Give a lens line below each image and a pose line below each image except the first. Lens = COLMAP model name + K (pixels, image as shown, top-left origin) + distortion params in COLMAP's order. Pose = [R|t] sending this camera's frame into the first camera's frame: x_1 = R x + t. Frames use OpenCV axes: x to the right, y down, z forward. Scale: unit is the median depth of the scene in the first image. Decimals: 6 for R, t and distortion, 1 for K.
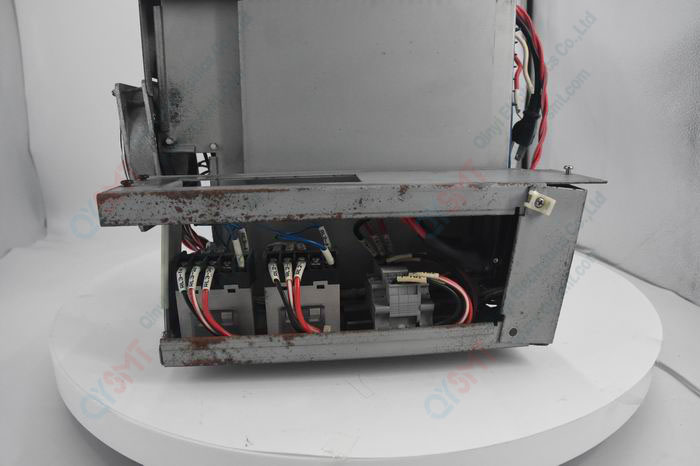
lens RADIAL K [[480.8, 0, 352.1], [0, 480.8, 235.4], [0, 0, 1]] dist [-0.080300, 0.010766]
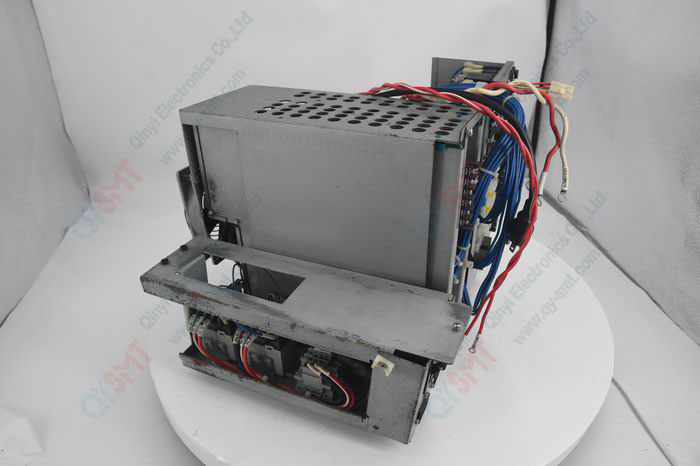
lens RADIAL K [[480.8, 0, 353.9], [0, 480.8, 227.0], [0, 0, 1]] dist [-0.080300, 0.010766]
pose [[0.877074, 0.221205, -0.426391, 0.724654], [-0.086045, 0.945650, 0.313595, -0.750412], [0.472586, -0.238358, 0.848439, -0.049051]]
